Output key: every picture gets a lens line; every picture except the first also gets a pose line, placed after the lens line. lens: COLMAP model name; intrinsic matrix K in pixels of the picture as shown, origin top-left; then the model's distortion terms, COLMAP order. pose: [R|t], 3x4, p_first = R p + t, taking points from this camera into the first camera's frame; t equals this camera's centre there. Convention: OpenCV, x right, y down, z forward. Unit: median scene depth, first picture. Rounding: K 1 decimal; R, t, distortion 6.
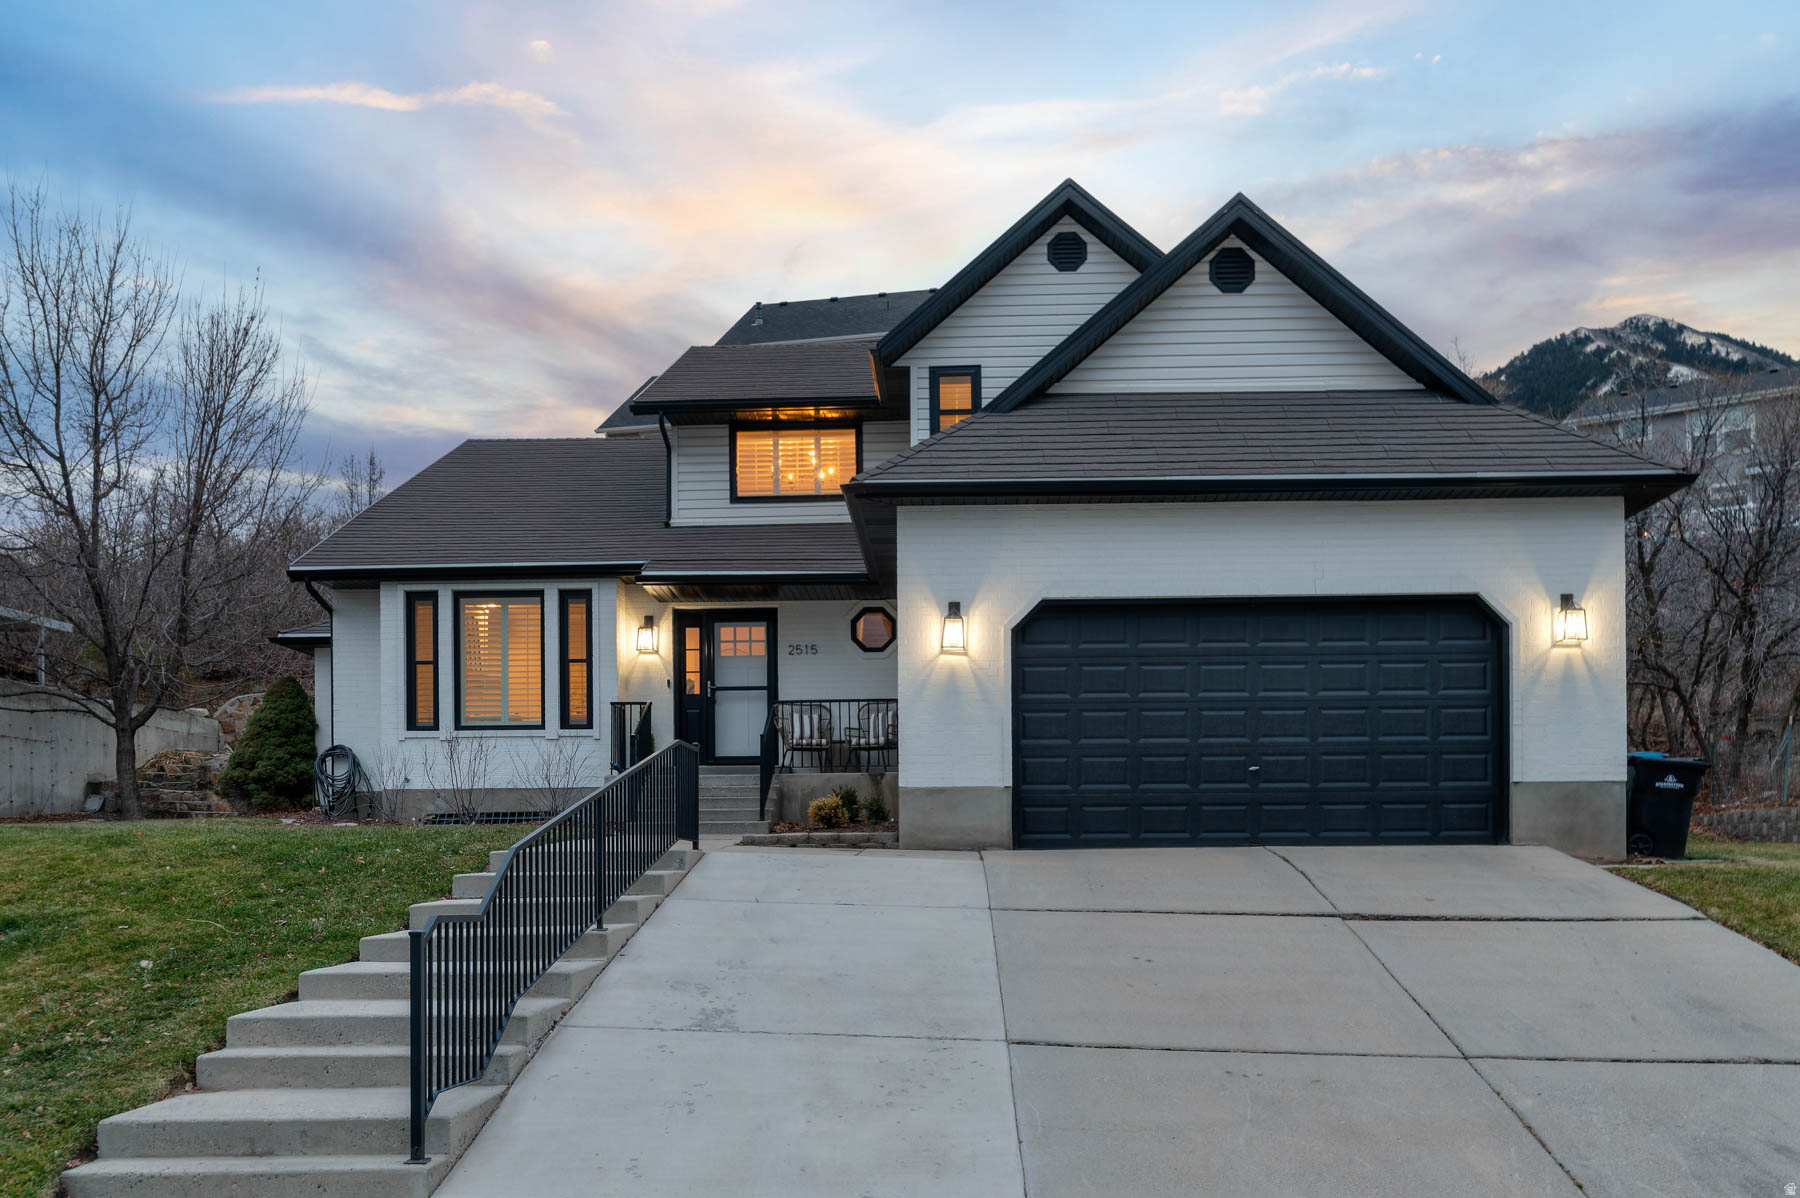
lens RADIAL K [[1544.5, 0, 895.9], [0, 1544.5, 604.8], [0, 0, 1]] dist [0.001952, -0.008401]
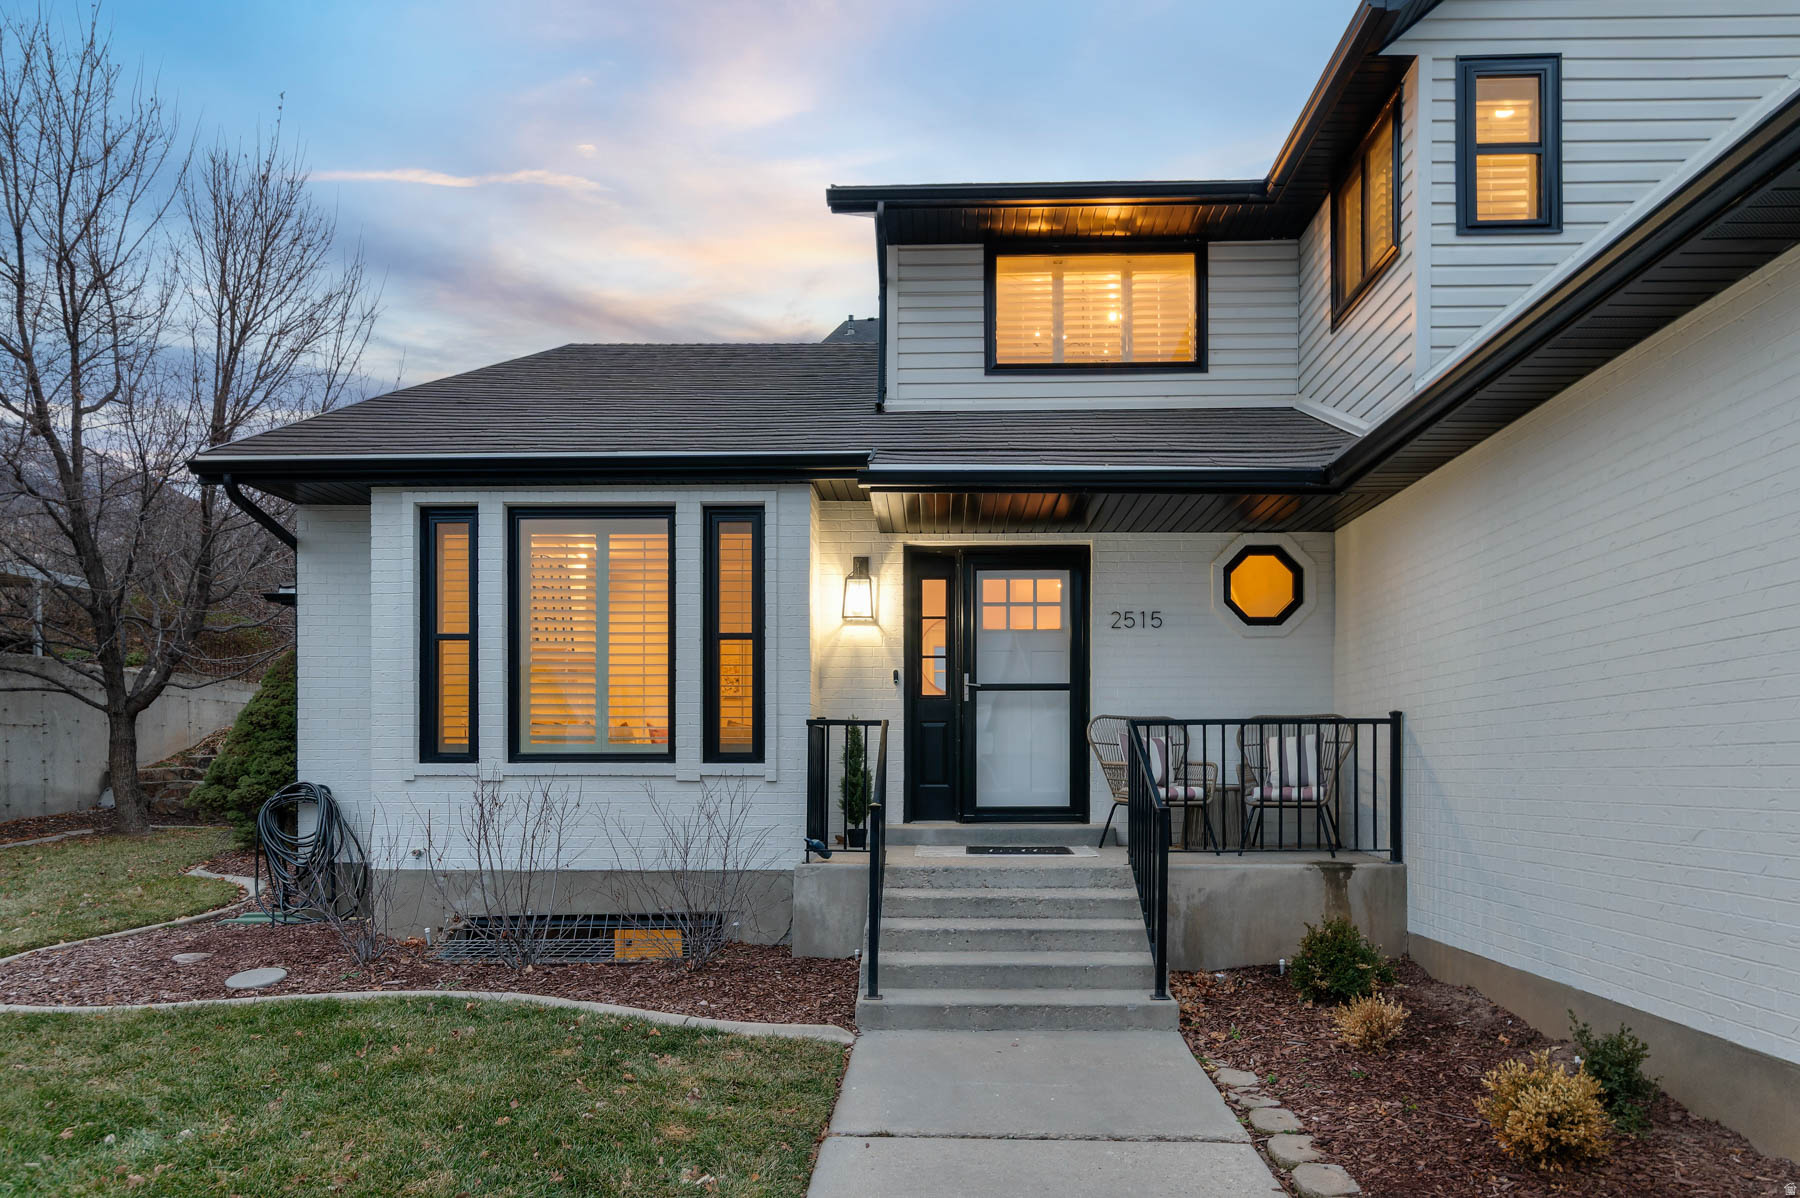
lens RADIAL K [[1010.2, 0, 907.3], [0, 1010.2, 595.3], [0, 0, 1]] dist [-0.006936, 0.000780]
pose [[0.999754, 0.010251, 0.019654, -0.150829], [-0.010348, 0.999935, 0.004887, 0.019268], [-0.019603, -0.005089, 0.999795, 0.634899]]
